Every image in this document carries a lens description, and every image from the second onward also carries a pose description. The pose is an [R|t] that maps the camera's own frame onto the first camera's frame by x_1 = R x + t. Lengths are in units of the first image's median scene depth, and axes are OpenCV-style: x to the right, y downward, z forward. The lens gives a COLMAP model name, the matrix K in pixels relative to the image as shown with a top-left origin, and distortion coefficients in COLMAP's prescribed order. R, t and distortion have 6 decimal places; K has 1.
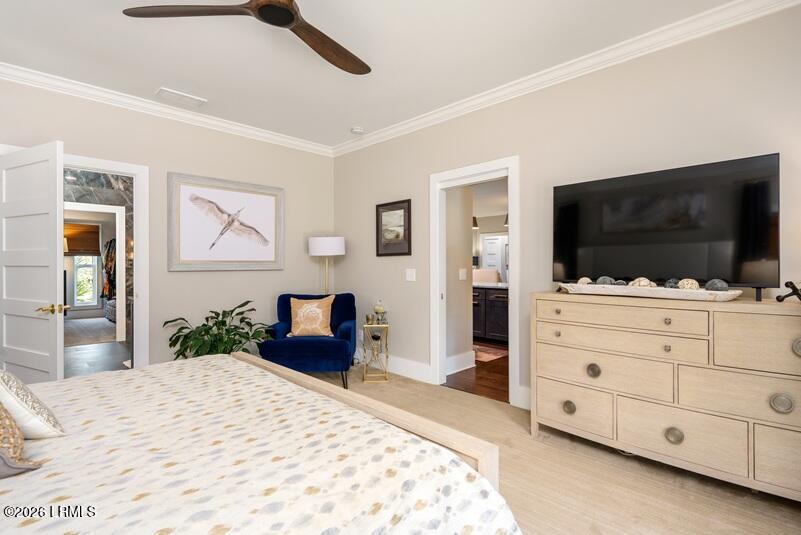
lens RADIAL K [[391.3, 0, 401.0], [0, 391.3, 264.2], [0, 0, 1]] dist [0.000295, -0.000059]
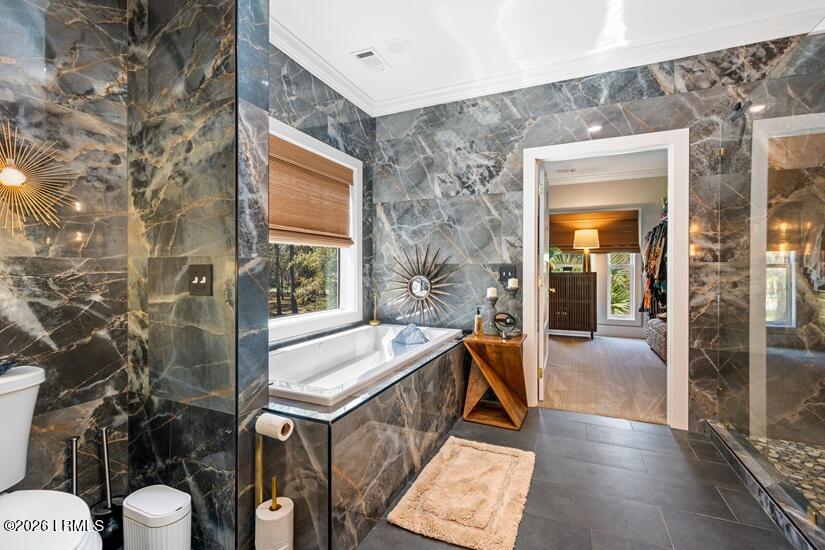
lens RADIAL K [[382.9, 0, 393.3], [0, 382.9, 272.8], [0, 0, 1]] dist [-0.000403, -0.000201]
pose [[0.332324, 0.009391, -0.943118, -0.635500], [0.001333, 0.999945, 0.010426, 0.018194], [0.943164, -0.004723, 0.332293, 0.845130]]
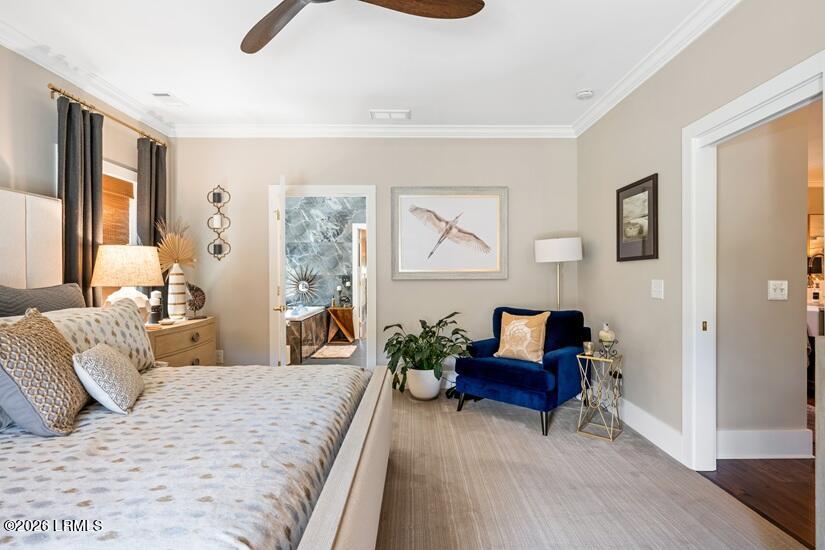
lens RADIAL K [[406.1, 0, 412.5], [0, 406.1, 275.0], [0, 0, 1]] dist [0.000143, -0.000090]
pose [[0.714826, 0.000876, -0.699302, 0.206003], [0.003091, 0.999985, 0.004412, 0.000018], [0.699295, -0.005315, 0.714813, 0.222171]]
